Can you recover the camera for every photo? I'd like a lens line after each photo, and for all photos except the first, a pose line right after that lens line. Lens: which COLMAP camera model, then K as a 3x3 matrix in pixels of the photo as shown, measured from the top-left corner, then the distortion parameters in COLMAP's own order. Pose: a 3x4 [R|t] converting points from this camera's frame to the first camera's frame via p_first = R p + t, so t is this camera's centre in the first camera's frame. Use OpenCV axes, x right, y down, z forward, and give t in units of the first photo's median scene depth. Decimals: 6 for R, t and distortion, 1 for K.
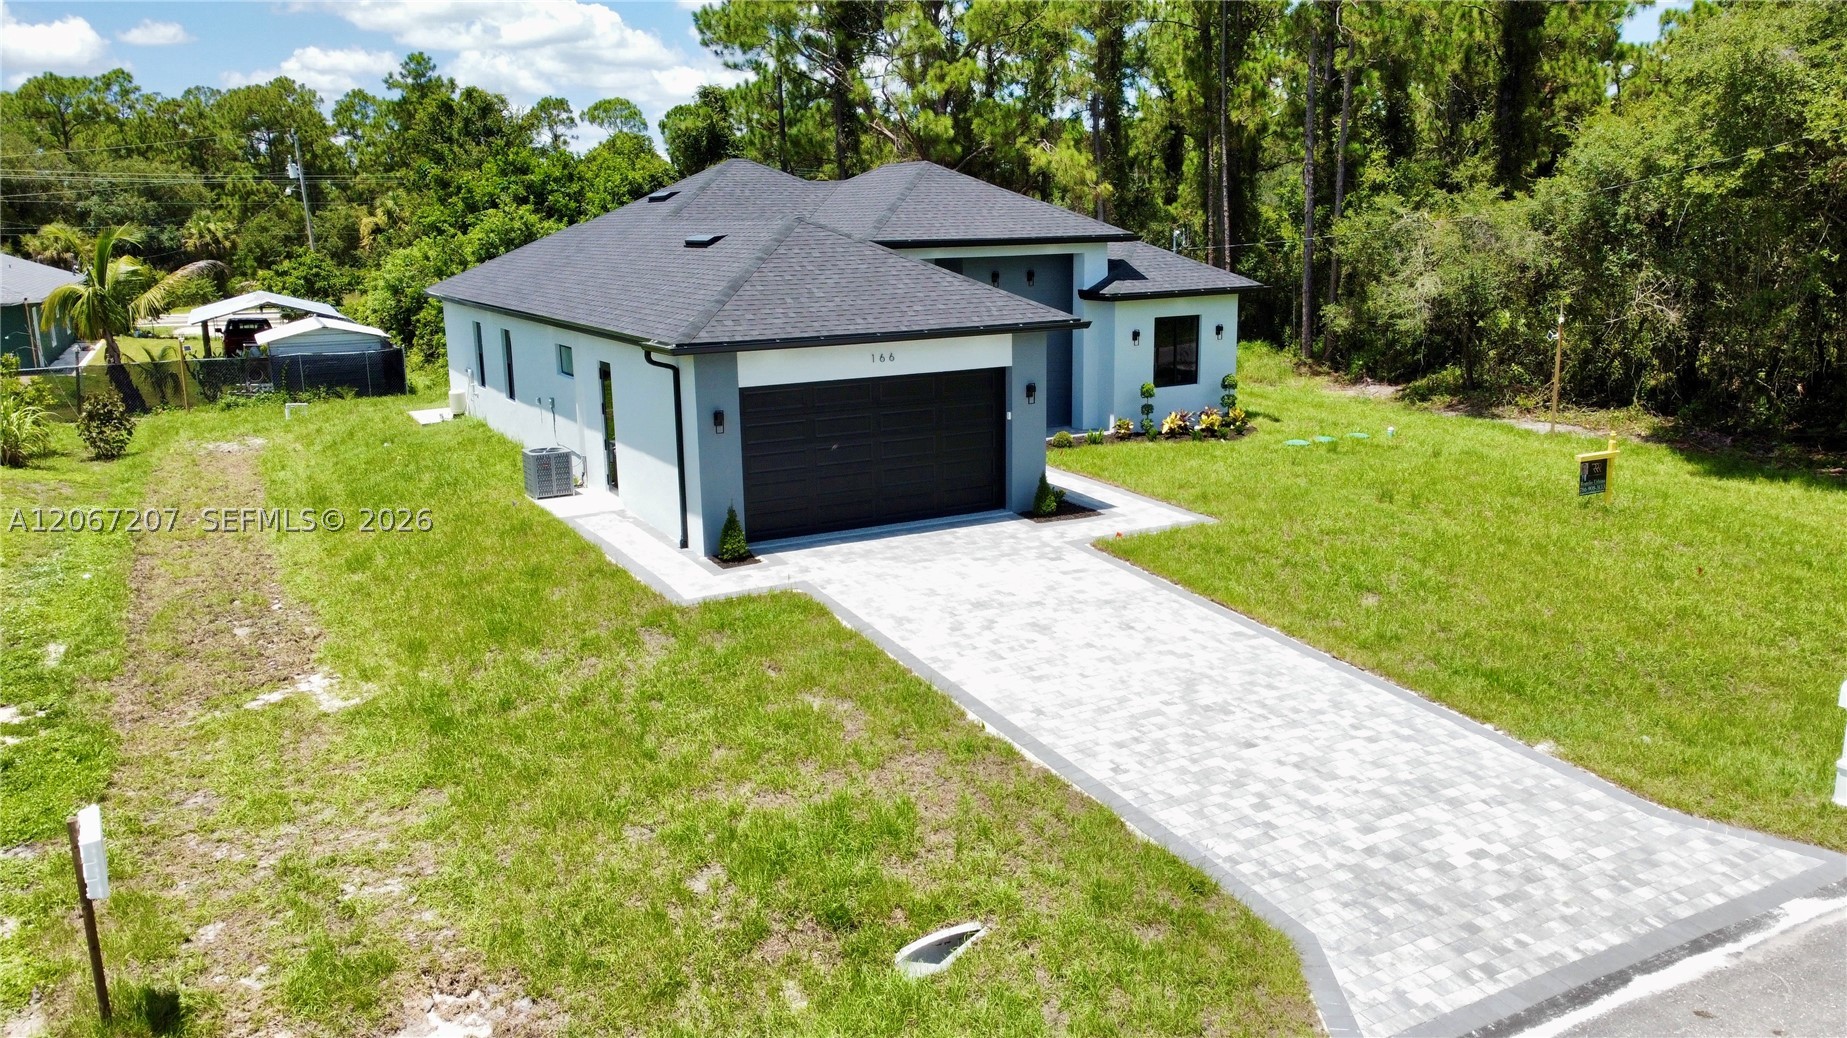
lens RADIAL K [[1384.6, 0, 923.5], [0, 1384.6, 519.0], [0, 0, 1]] dist [0.003795, 0.004549]
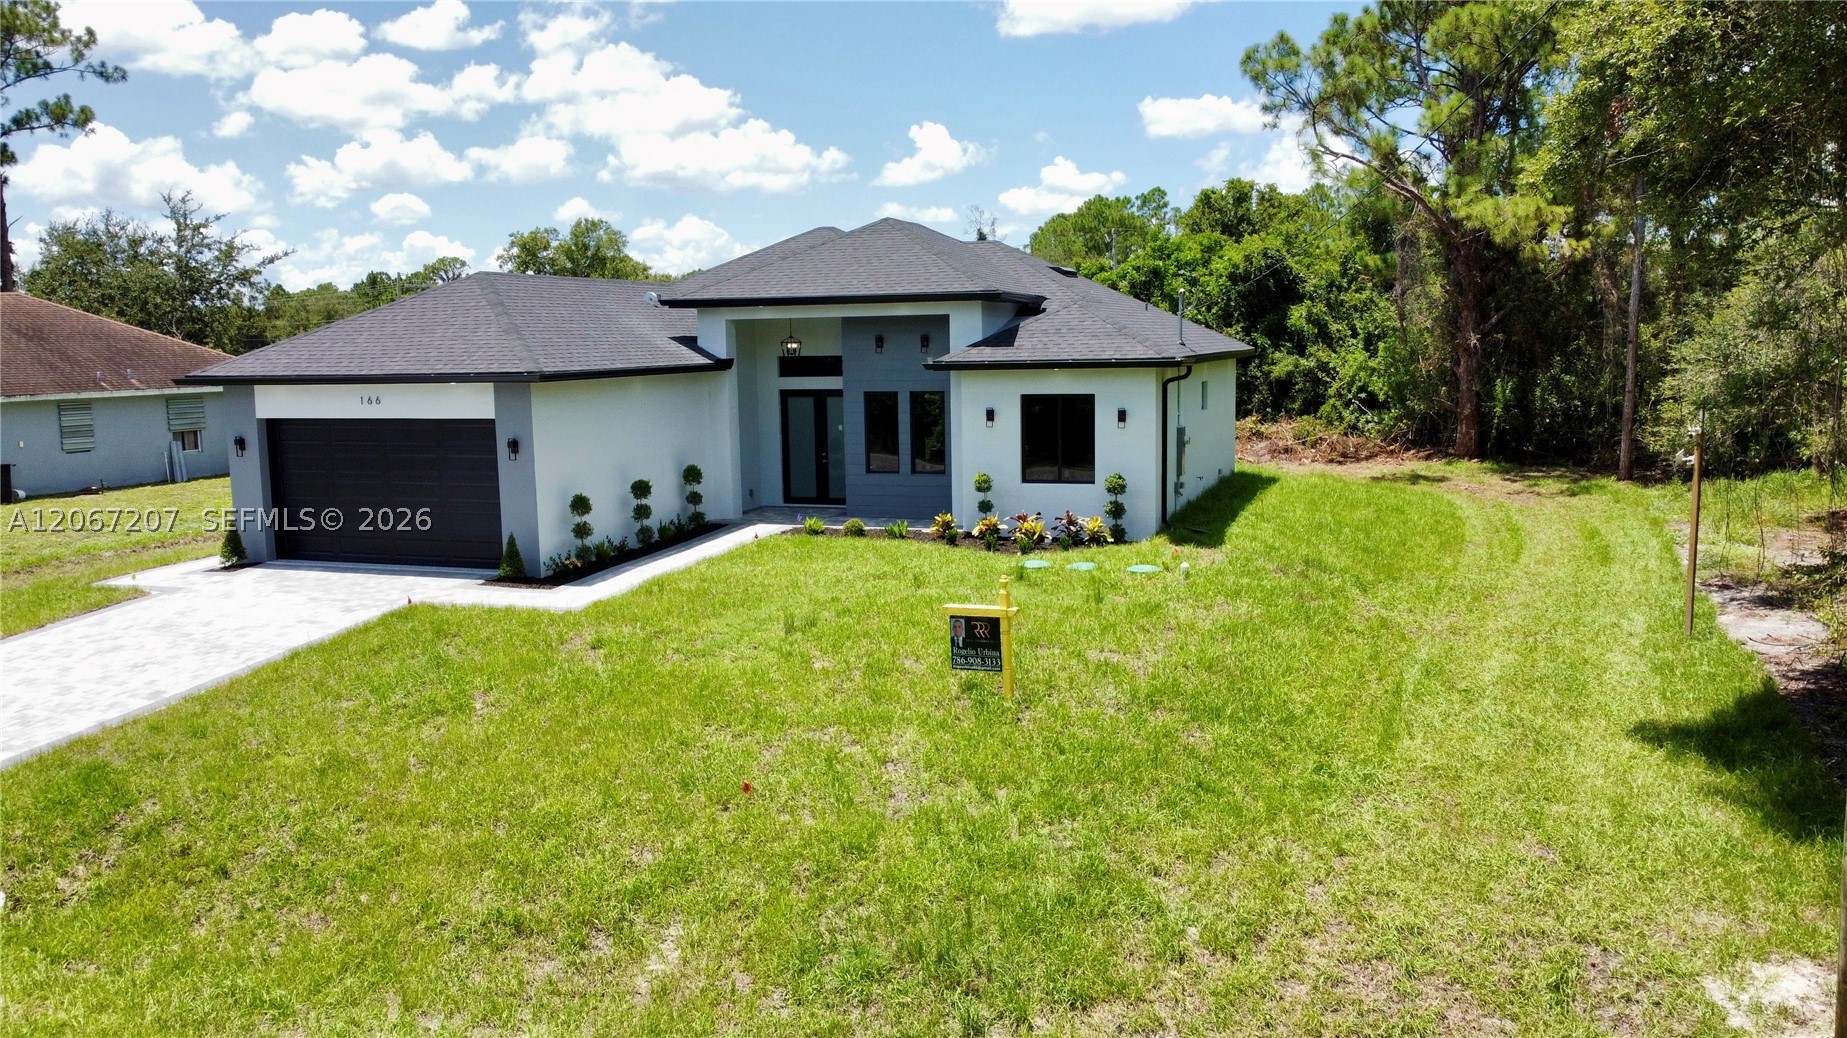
lens RADIAL K [[1384.6, 0, 923.5], [0, 1384.6, 519.0], [0, 0, 1]] dist [0.003795, 0.004549]
pose [[0.687658, 0.102135, -0.718815, 0.714537], [-0.153609, 0.988110, -0.006553, -0.061373], [0.709599, 0.114923, 0.695171, 0.418662]]
